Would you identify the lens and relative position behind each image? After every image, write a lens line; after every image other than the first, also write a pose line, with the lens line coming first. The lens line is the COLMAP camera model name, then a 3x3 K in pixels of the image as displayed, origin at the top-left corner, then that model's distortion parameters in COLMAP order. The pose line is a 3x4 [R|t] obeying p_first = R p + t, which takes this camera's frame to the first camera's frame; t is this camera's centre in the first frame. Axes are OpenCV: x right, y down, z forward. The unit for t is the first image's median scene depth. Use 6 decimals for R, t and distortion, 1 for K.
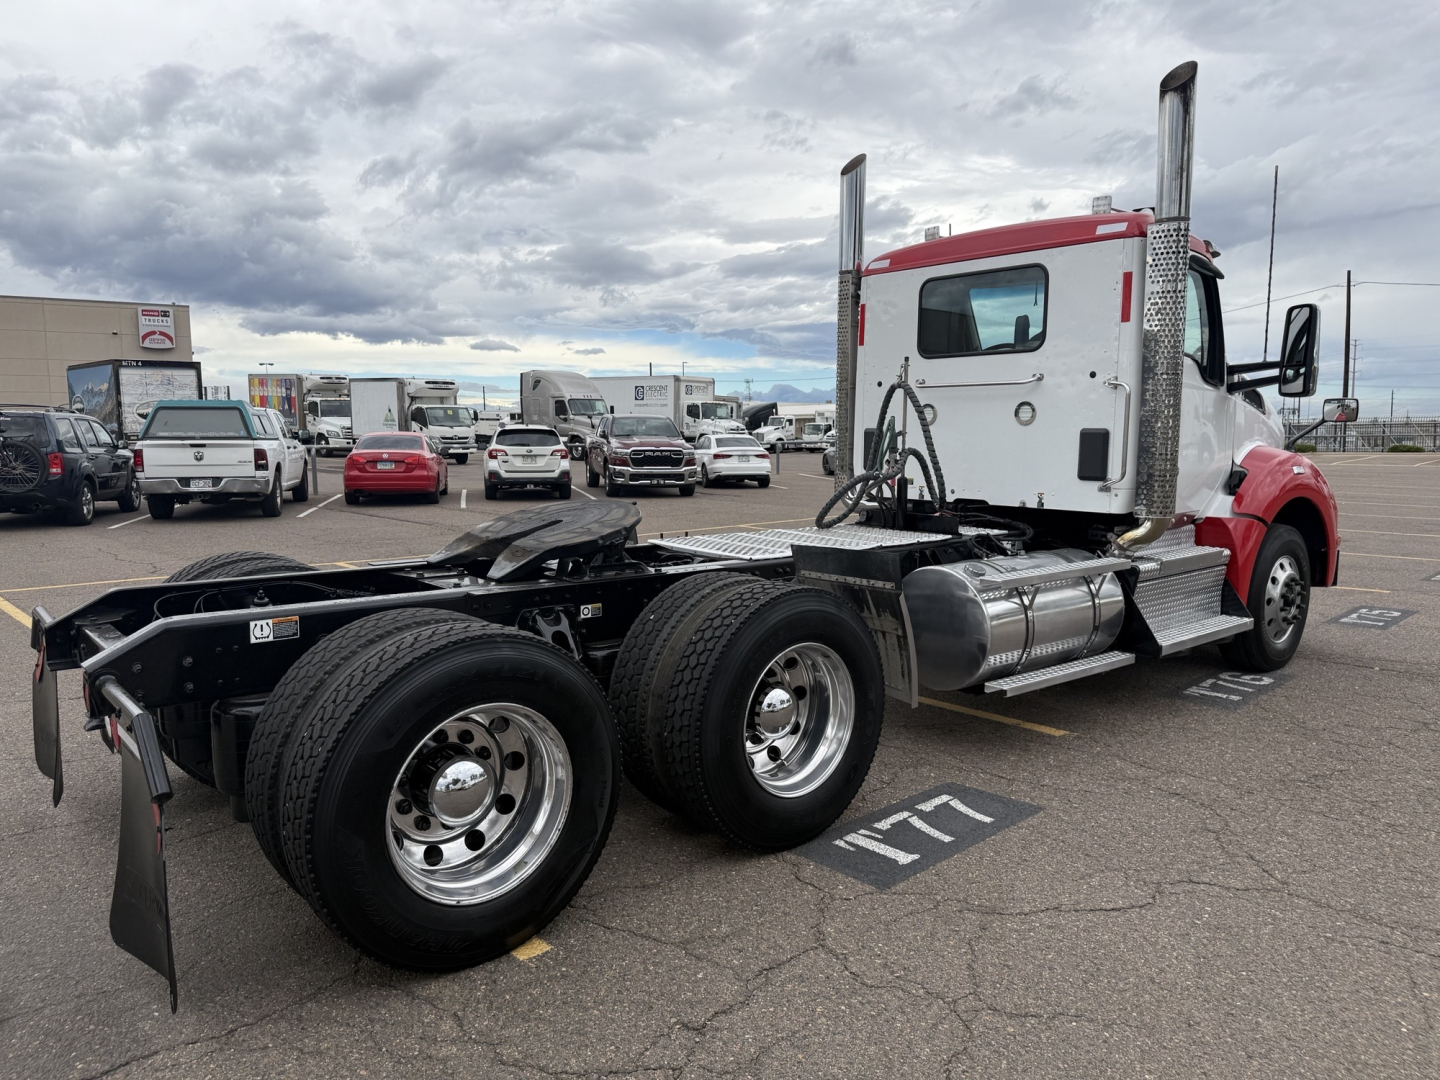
lens RADIAL K [[1020.9, 0, 724.8], [0, 1020.9, 546.5], [0, 0, 1]] dist [0.030674, -0.047322]
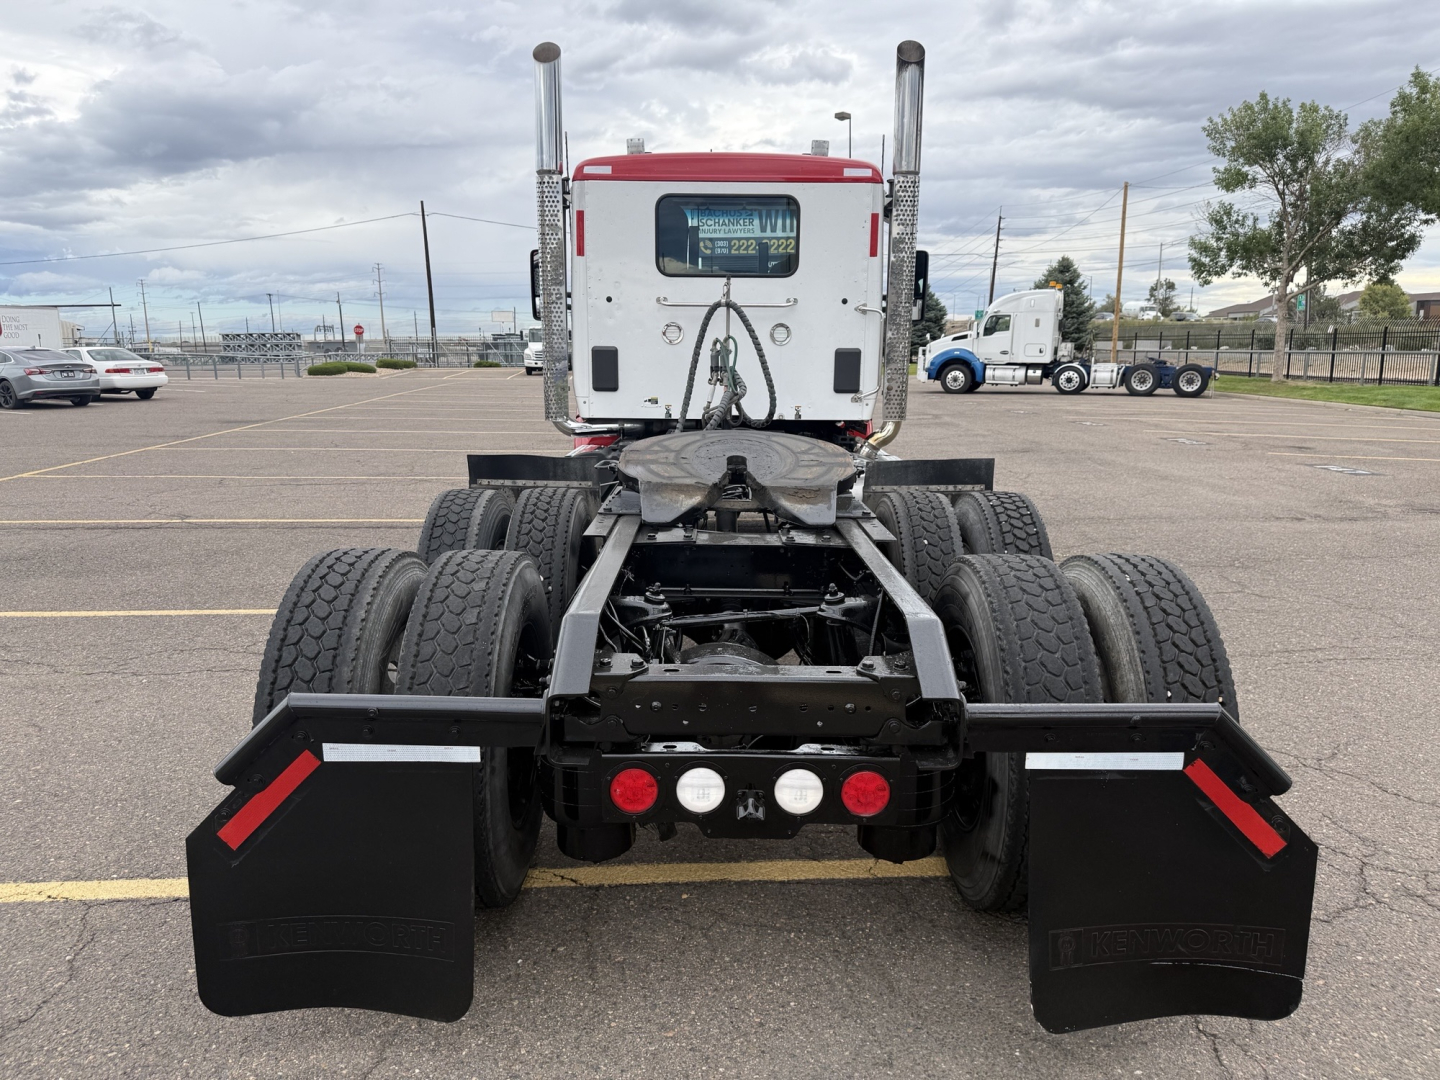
lens RADIAL K [[1020.9, 0, 718.5], [0, 1020.9, 552.4], [0, 0, 1]] dist [0.030674, -0.047322]
pose [[0.609747, -0.159696, 0.776341, -0.585366], [0.093913, 0.987148, 0.129300, -0.043409], [-0.787013, -0.005932, 0.616908, 0.346860]]
